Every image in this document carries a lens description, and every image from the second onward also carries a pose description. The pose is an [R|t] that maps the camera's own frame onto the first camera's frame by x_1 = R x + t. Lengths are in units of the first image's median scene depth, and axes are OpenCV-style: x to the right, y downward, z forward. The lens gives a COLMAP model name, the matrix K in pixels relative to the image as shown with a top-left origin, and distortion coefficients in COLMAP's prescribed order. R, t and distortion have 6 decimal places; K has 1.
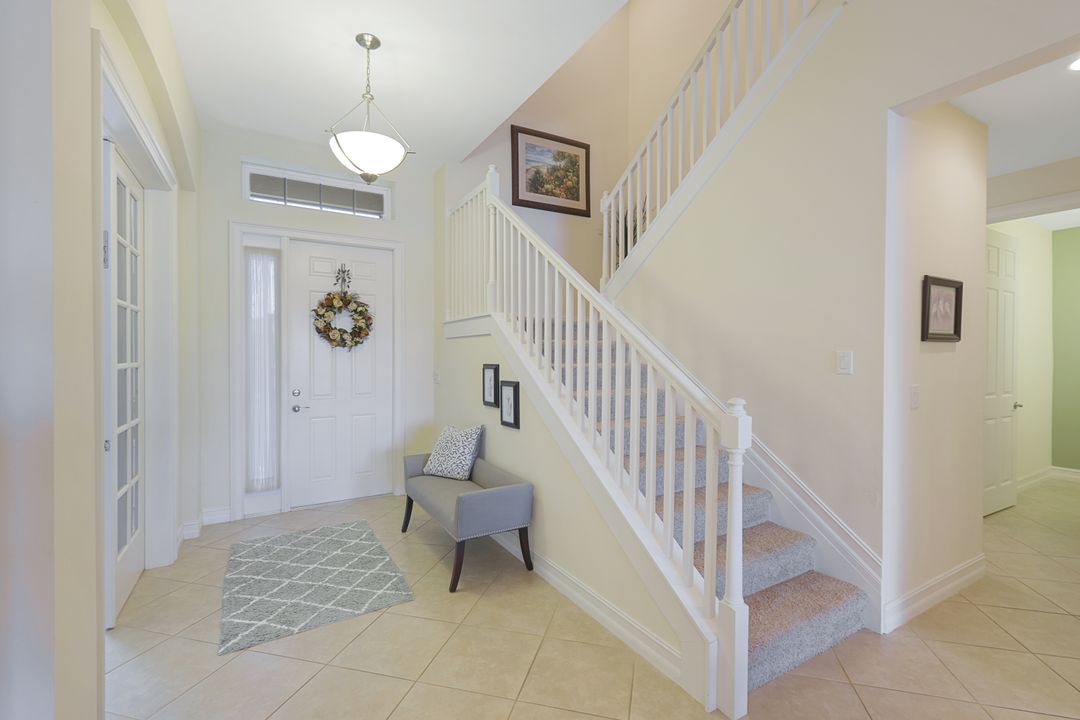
lens RADIAL K [[471.6, 0, 545.0], [0, 471.6, 352.8], [0, 0, 1]] dist [0.002154, -0.000913]
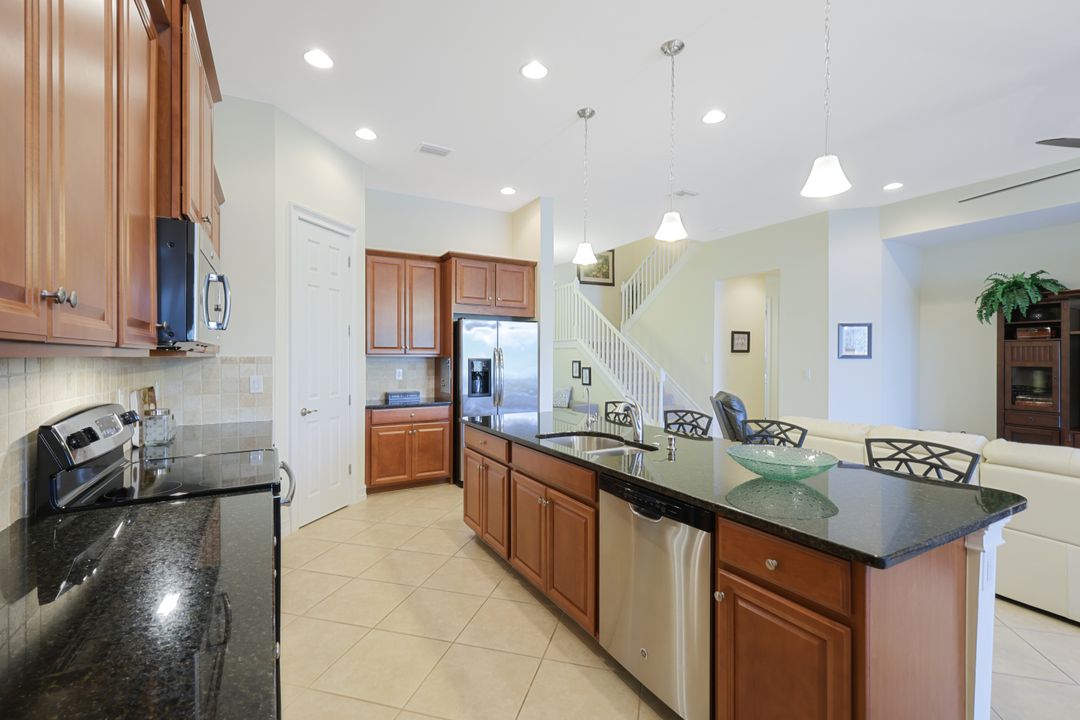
lens RADIAL K [[471.6, 0, 548.2], [0, 471.6, 356.2], [0, 0, 1]] dist [0.002154, -0.000913]
pose [[0.999933, 0.003189, -0.011105, -0.237419], [-0.003182, 0.999995, 0.000665, -0.000479], [0.011107, -0.000629, 0.999938, -1.444978]]
